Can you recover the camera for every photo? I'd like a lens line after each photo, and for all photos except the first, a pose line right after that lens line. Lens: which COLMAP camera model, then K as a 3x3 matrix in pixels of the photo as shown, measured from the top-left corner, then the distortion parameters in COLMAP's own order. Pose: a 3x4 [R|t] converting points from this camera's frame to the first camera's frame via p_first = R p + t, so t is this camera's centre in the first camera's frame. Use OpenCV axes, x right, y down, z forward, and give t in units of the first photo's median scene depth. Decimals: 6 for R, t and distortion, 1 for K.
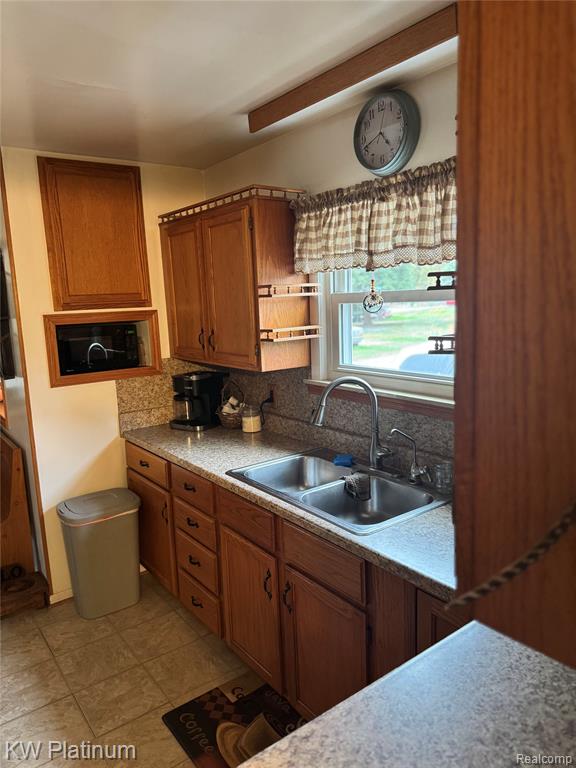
lens RADIAL K [[543.4, 0, 288.8], [0, 543.4, 386.9], [0, 0, 1]] dist [0.041084, -0.057931]
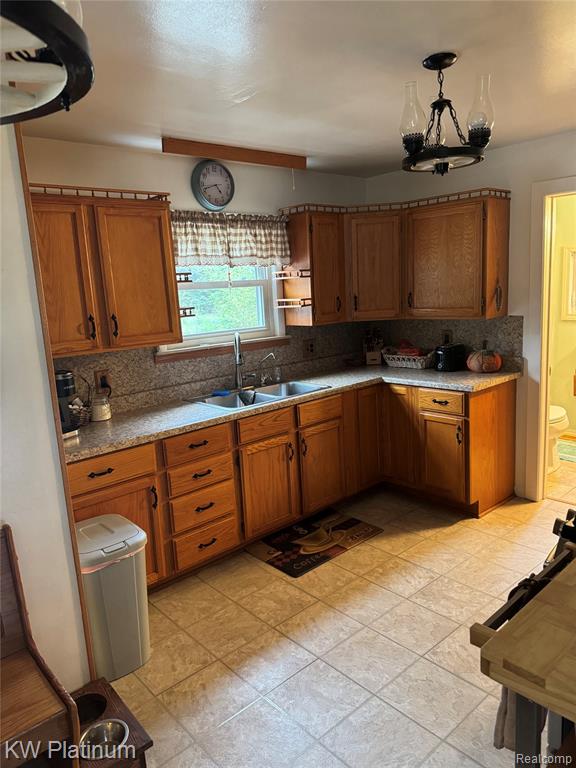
lens RADIAL K [[543.4, 0, 288.2], [0, 543.4, 387.7], [0, 0, 1]] dist [0.041084, -0.057931]
pose [[-0.086611, -0.137676, 0.986683, -1.555723], [0.218835, 0.963587, 0.153662, -0.077833], [-0.971910, 0.229230, -0.053329, 1.001823]]
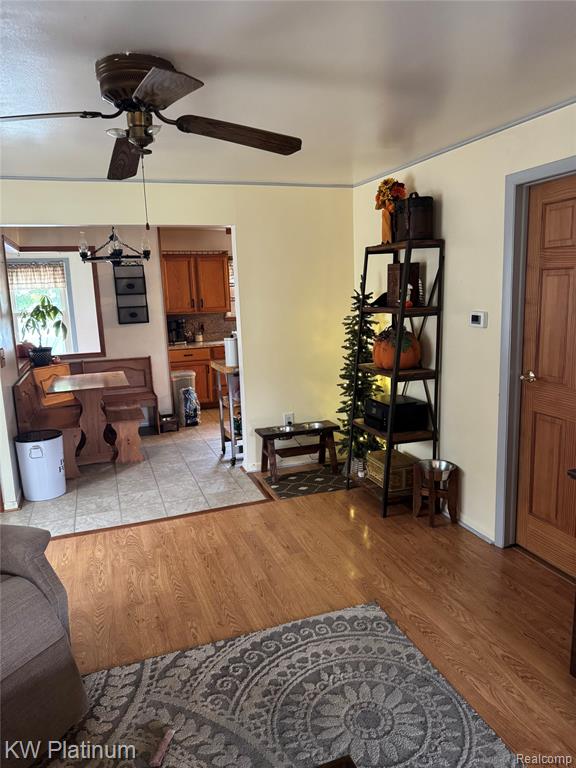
lens RADIAL K [[543.4, 0, 288.1], [0, 543.4, 382.0], [0, 0, 1]] dist [0.041084, -0.057931]
pose [[0.290568, -0.144957, 0.945811, -3.424136], [0.182537, 0.978703, 0.093920, 0.159901], [-0.939282, 0.145356, 0.310840, -0.247202]]
